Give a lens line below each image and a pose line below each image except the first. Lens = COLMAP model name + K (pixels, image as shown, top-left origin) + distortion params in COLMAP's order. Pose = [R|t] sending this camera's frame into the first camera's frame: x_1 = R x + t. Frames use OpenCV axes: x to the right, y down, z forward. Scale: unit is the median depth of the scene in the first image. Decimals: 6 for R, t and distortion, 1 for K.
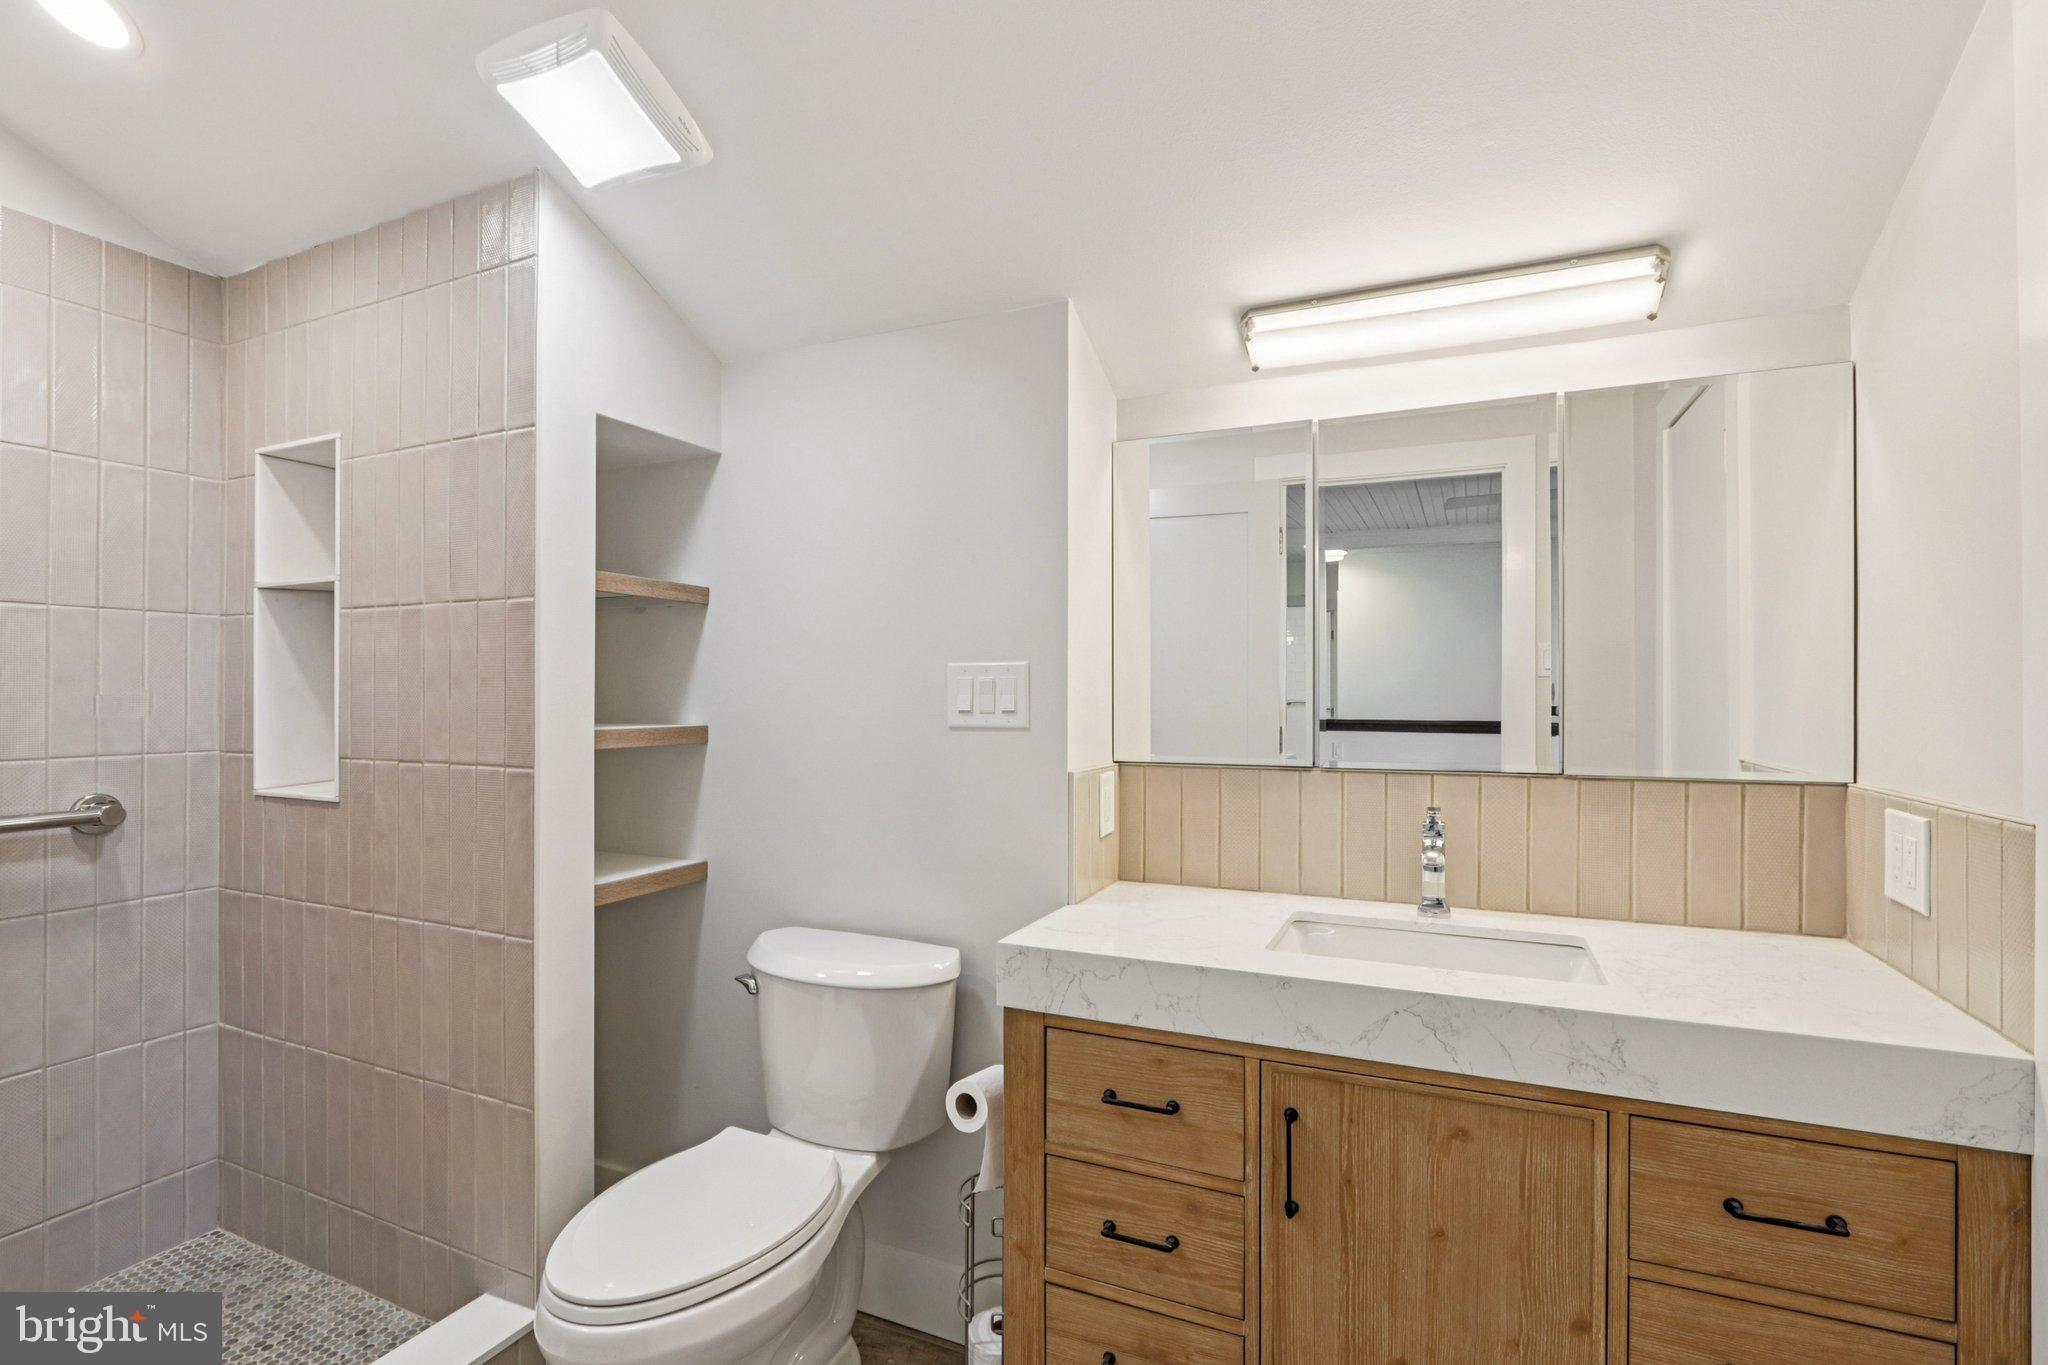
lens RADIAL K [[943.2, 0, 1026.3], [0, 943.2, 678.7], [0, 0, 1]] dist [-0.015897, 0.002858]
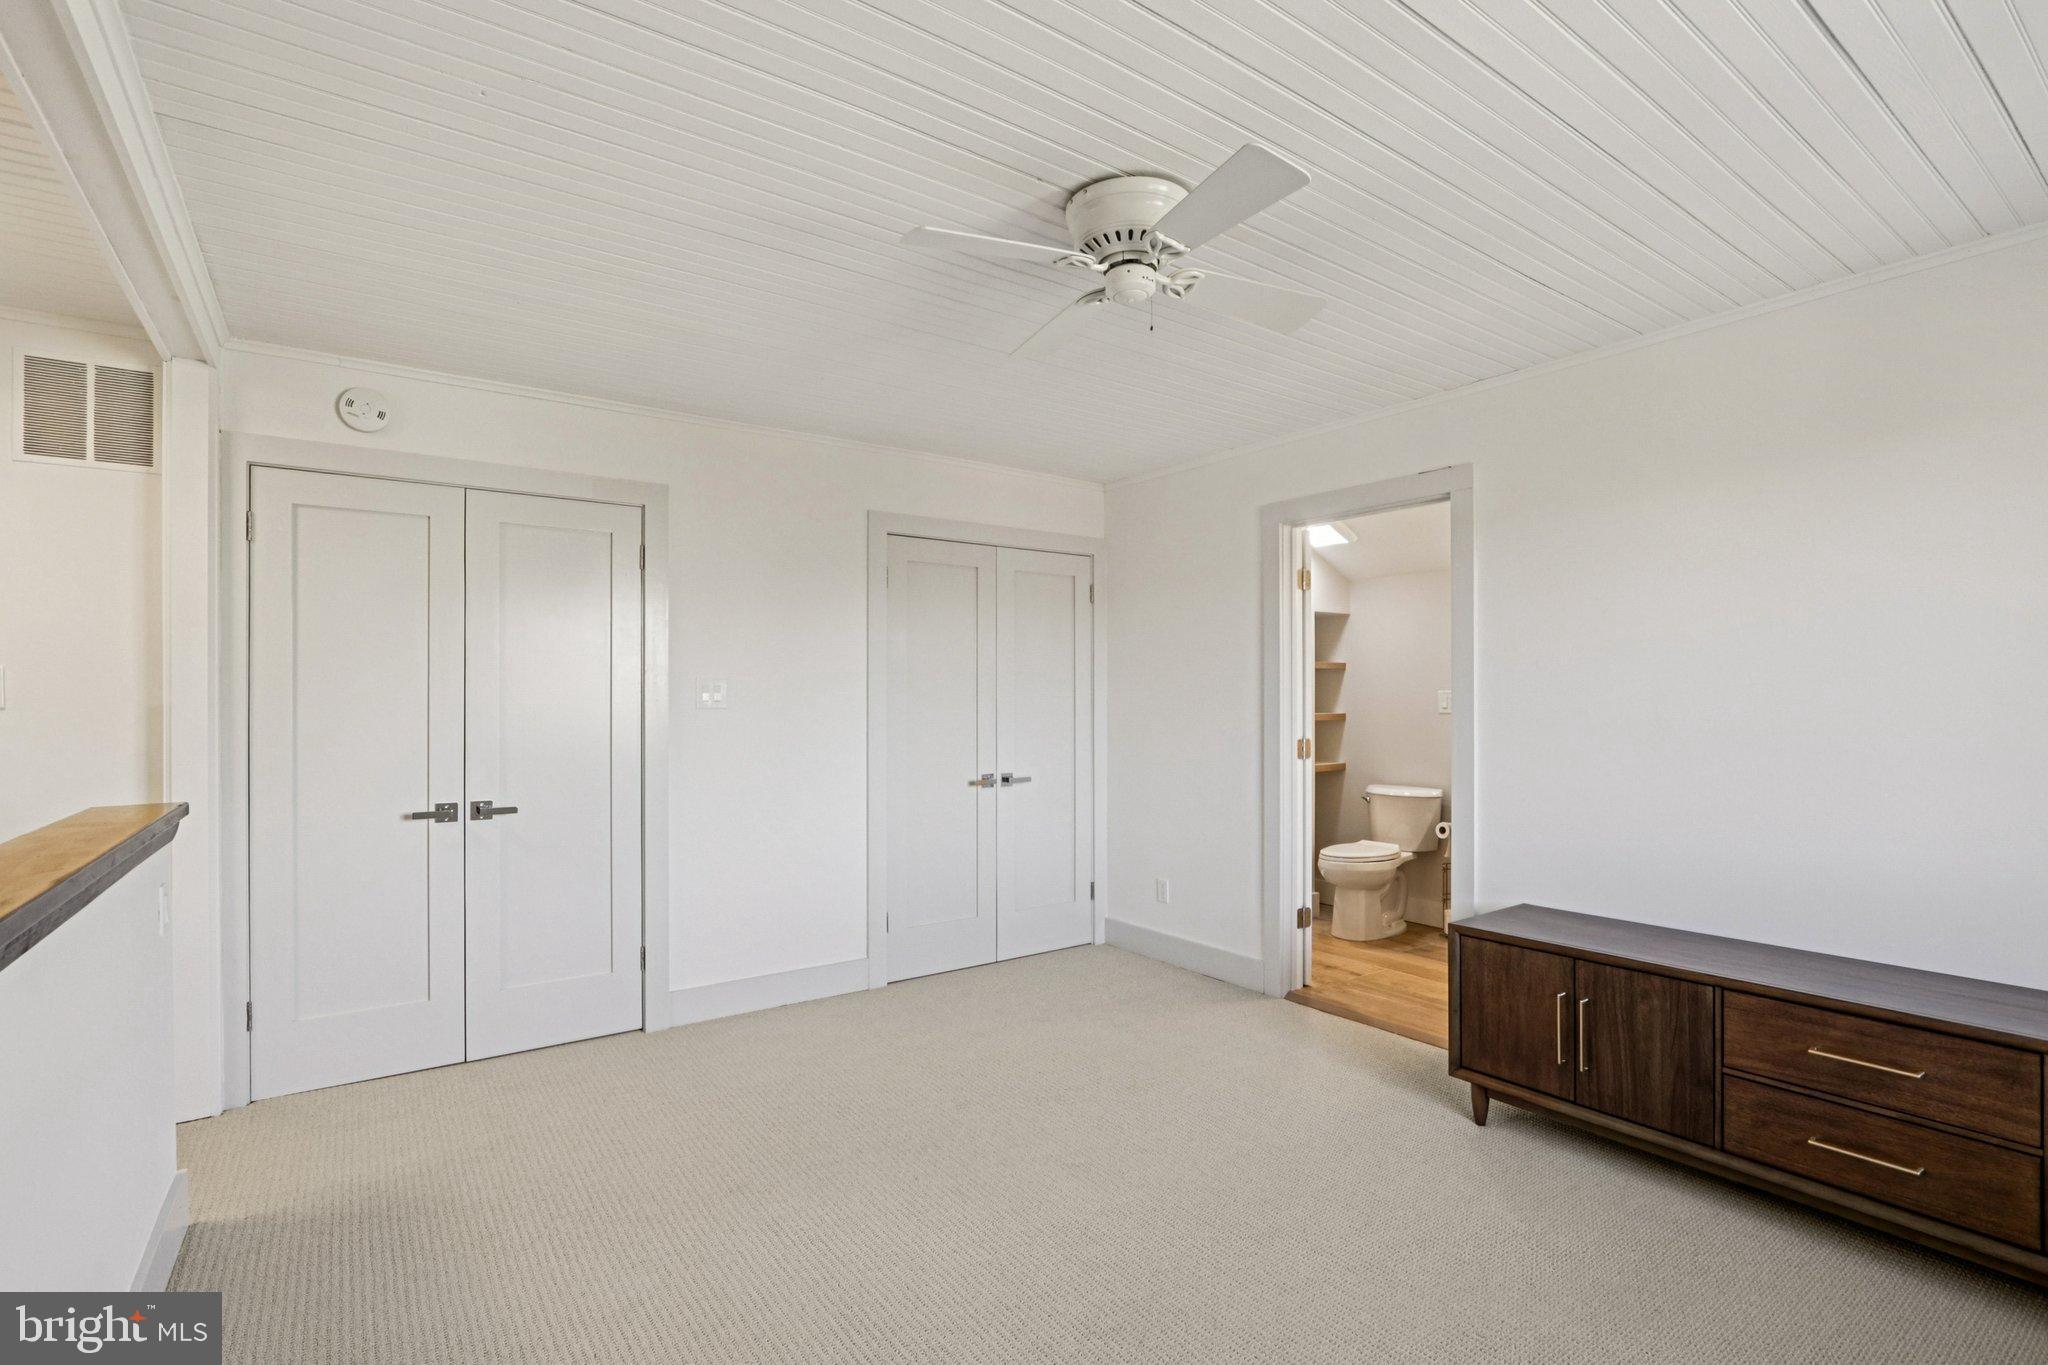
lens RADIAL K [[943.2, 0, 1026.8], [0, 943.2, 700.1], [0, 0, 1]] dist [-0.015897, 0.002858]
pose [[0.868346, 0.000037, -0.495960, 0.246402], [-0.003683, 0.999973, -0.006374, 0.034800], [0.495946, 0.007361, 0.868322, -2.110641]]
